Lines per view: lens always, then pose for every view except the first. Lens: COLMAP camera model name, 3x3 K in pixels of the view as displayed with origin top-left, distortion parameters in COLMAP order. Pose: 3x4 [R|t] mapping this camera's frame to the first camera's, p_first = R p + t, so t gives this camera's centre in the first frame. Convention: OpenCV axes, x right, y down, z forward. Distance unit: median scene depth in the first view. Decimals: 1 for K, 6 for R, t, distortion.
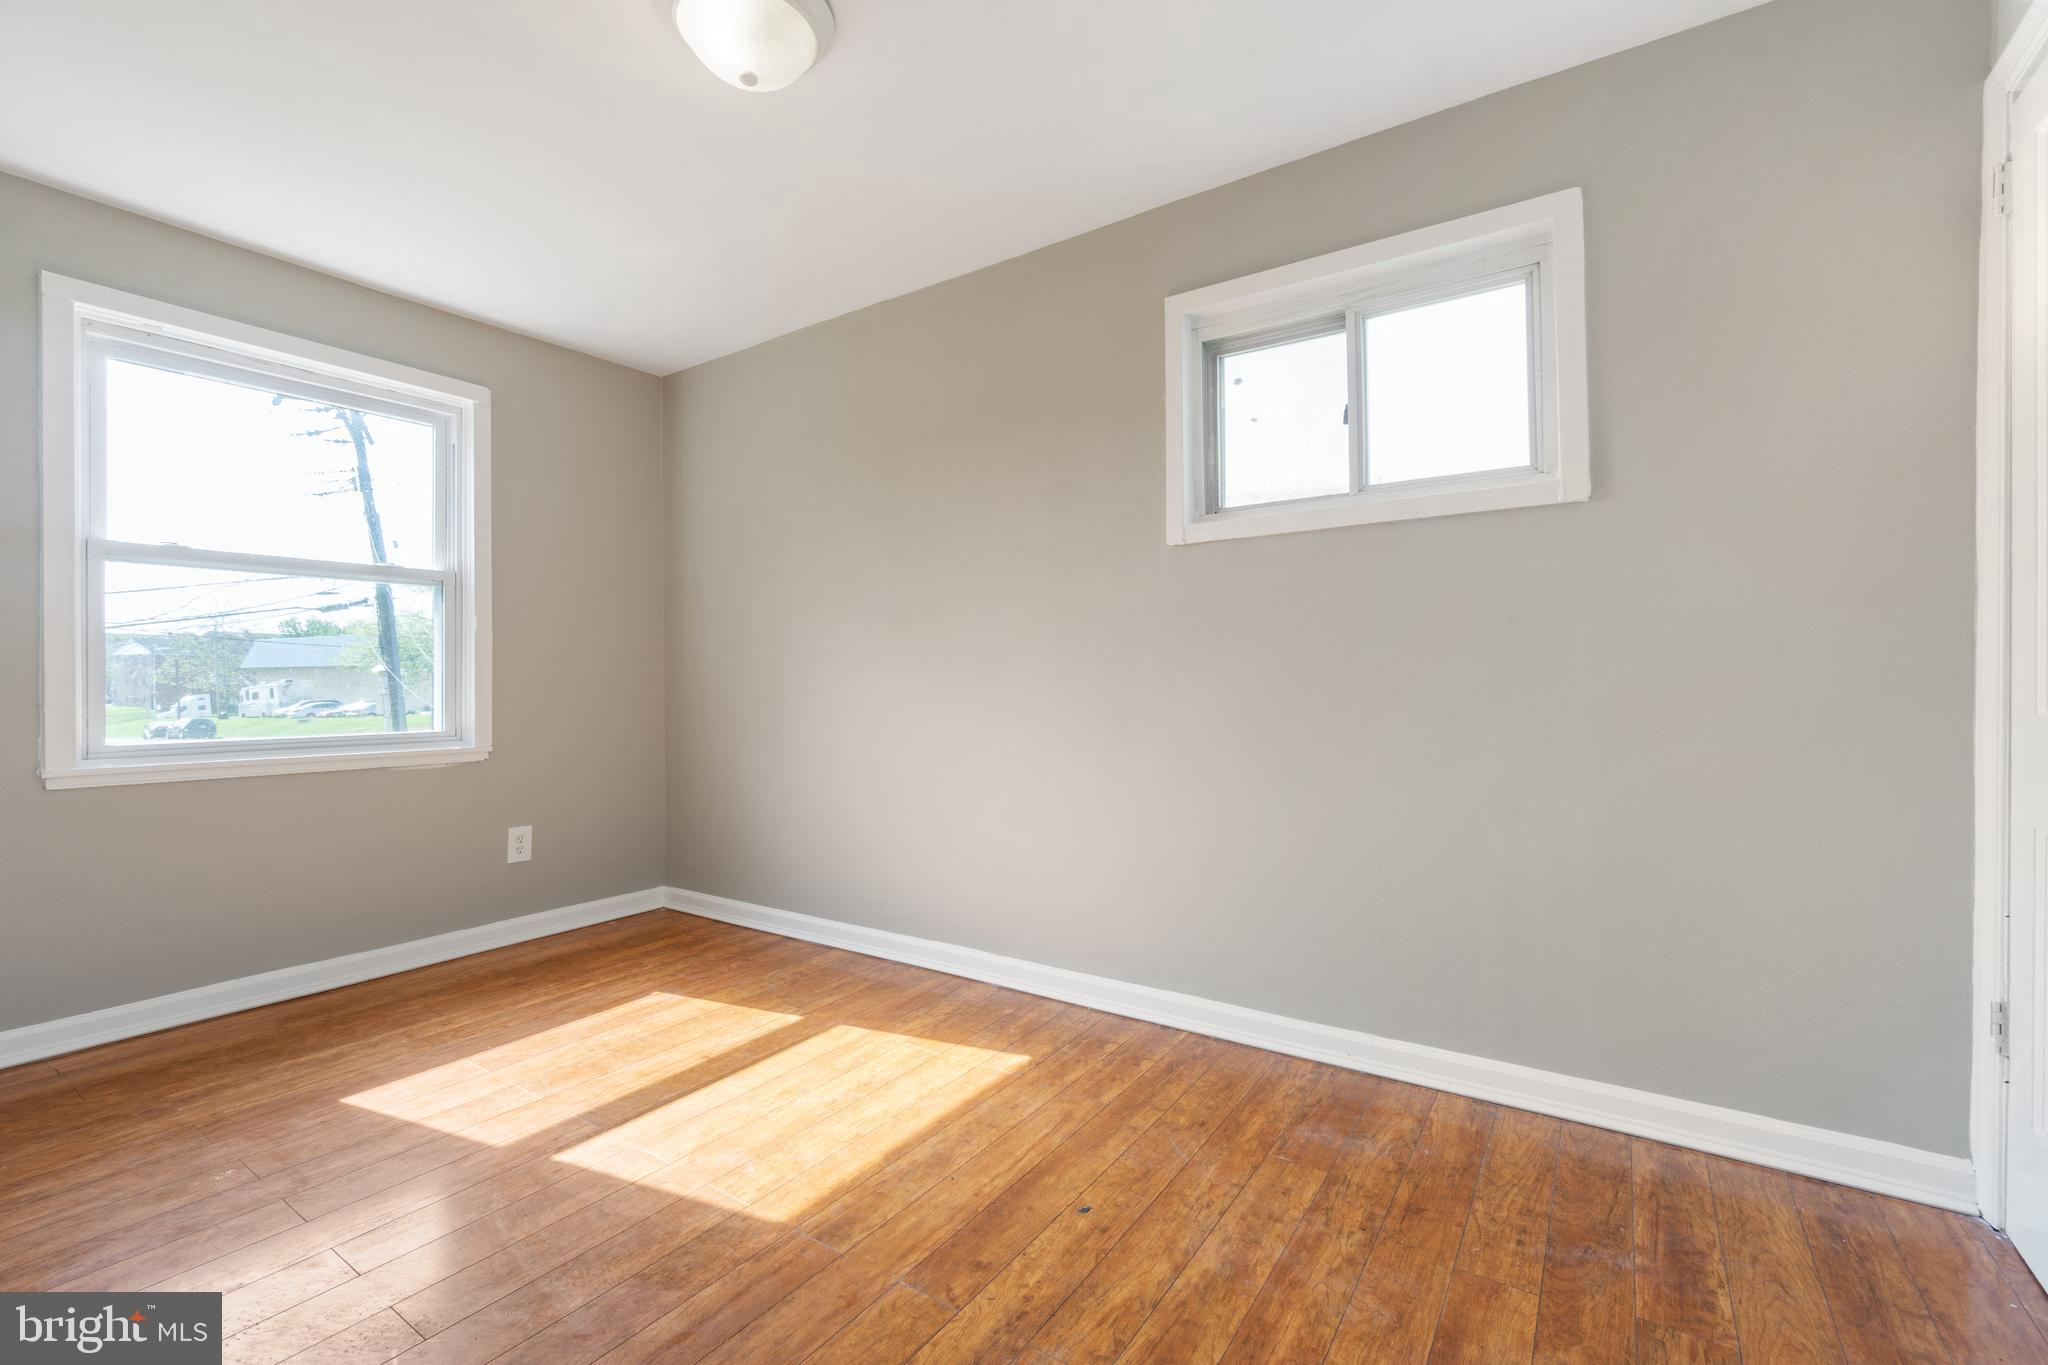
lens RADIAL K [[886.7, 0, 1024.3], [0, 886.7, 682.9], [0, 0, 1]] dist [-0.003421, 0.000358]
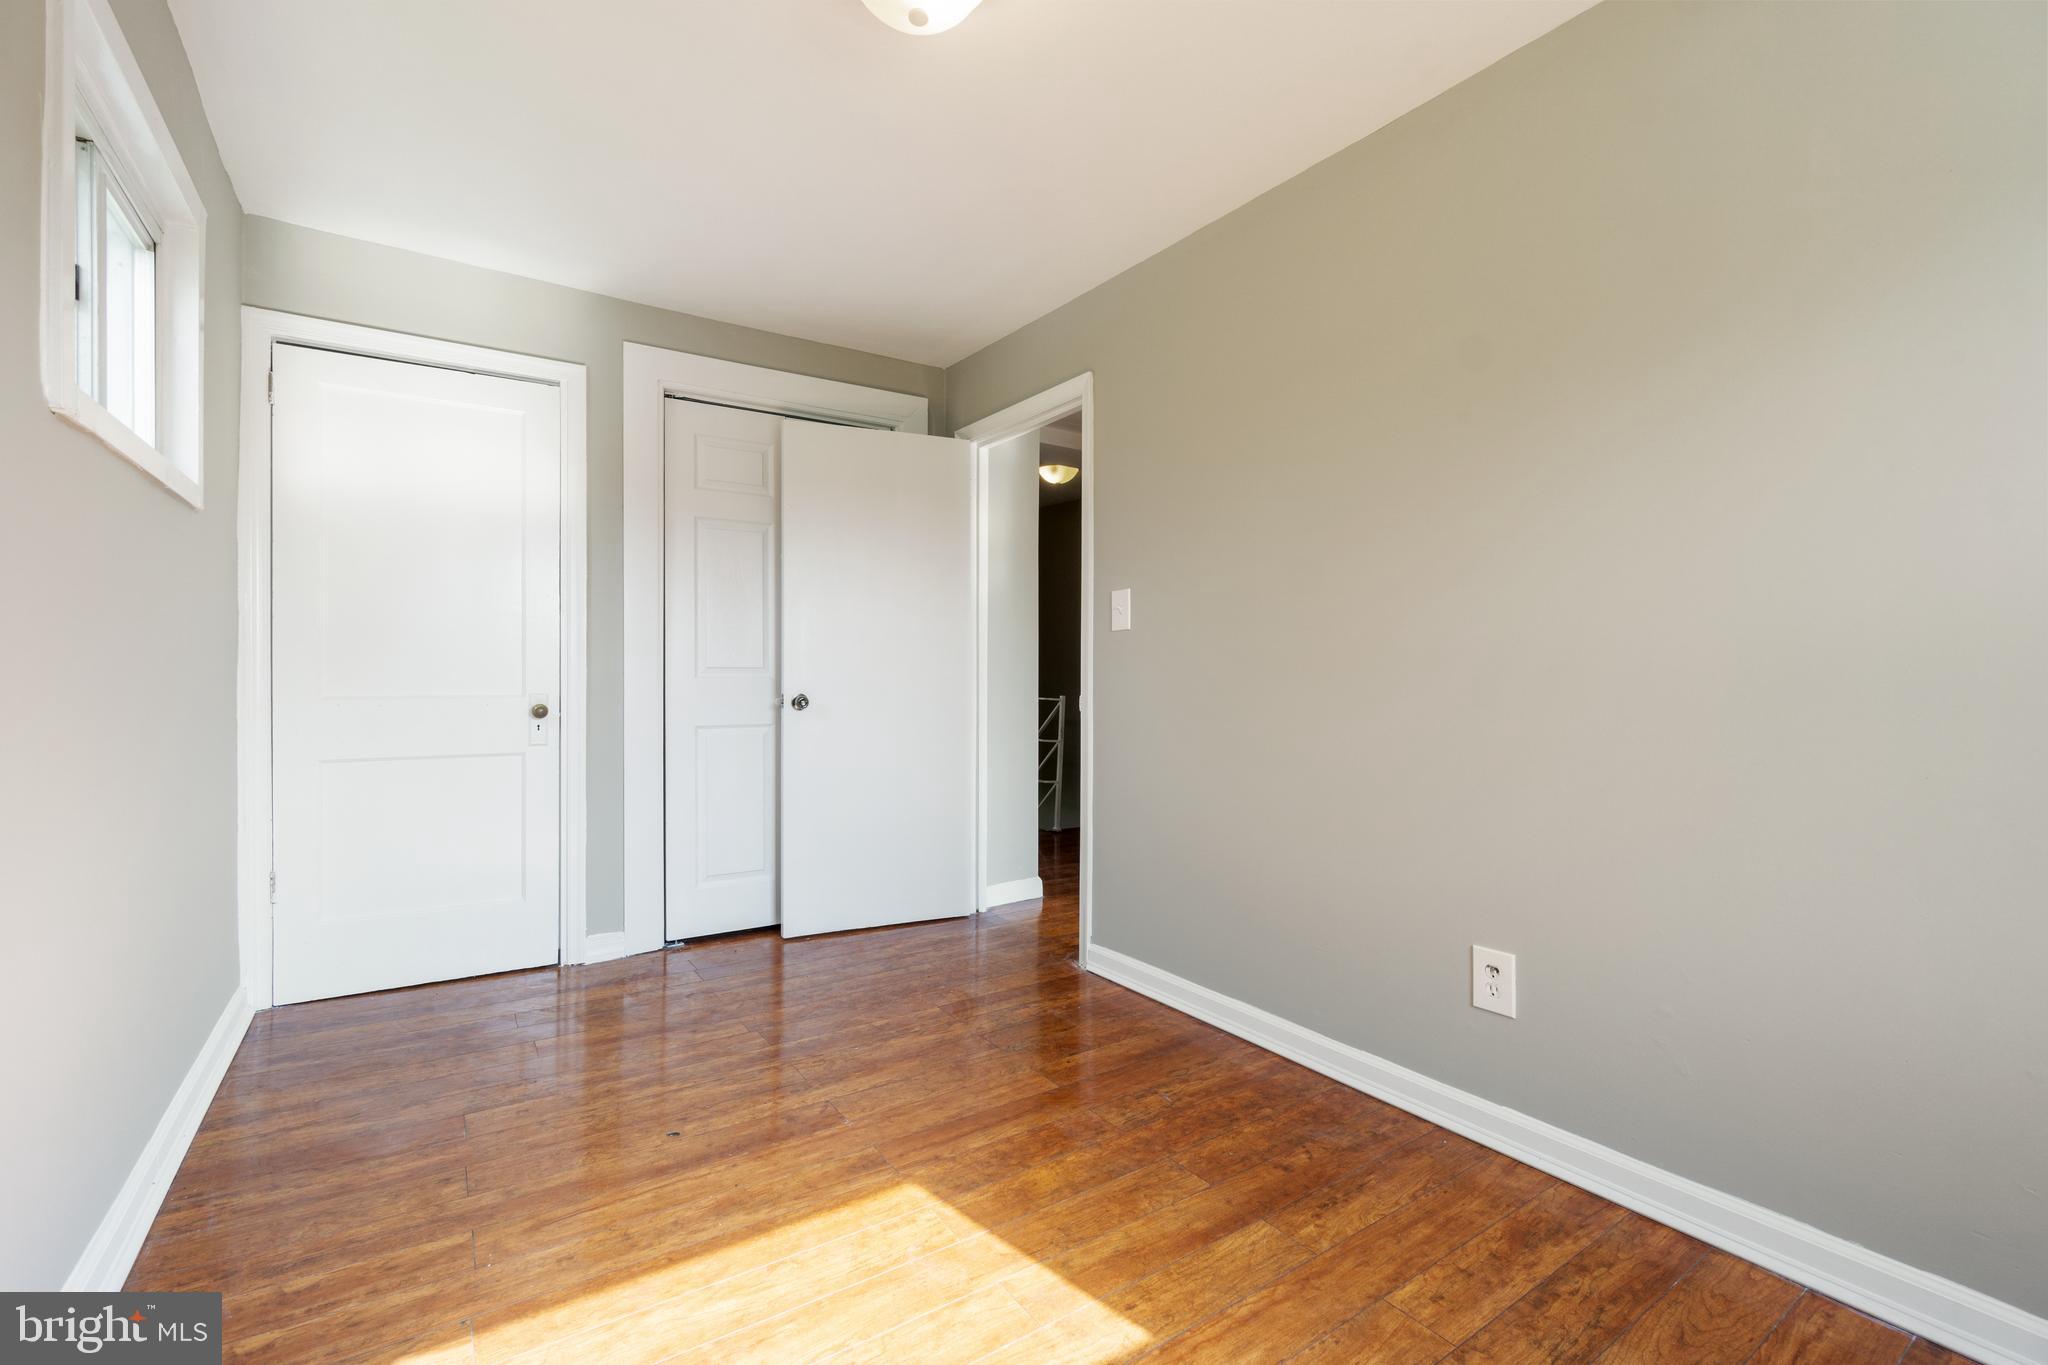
lens RADIAL K [[886.7, 0, 1022.0], [0, 886.7, 682.1], [0, 0, 1]] dist [-0.003421, 0.000358]
pose [[-0.928332, -0.001233, 0.371751, -0.764145], [-0.000712, 0.999999, 0.001539, -0.002056], [-0.371752, 0.001164, -0.928331, 1.849518]]
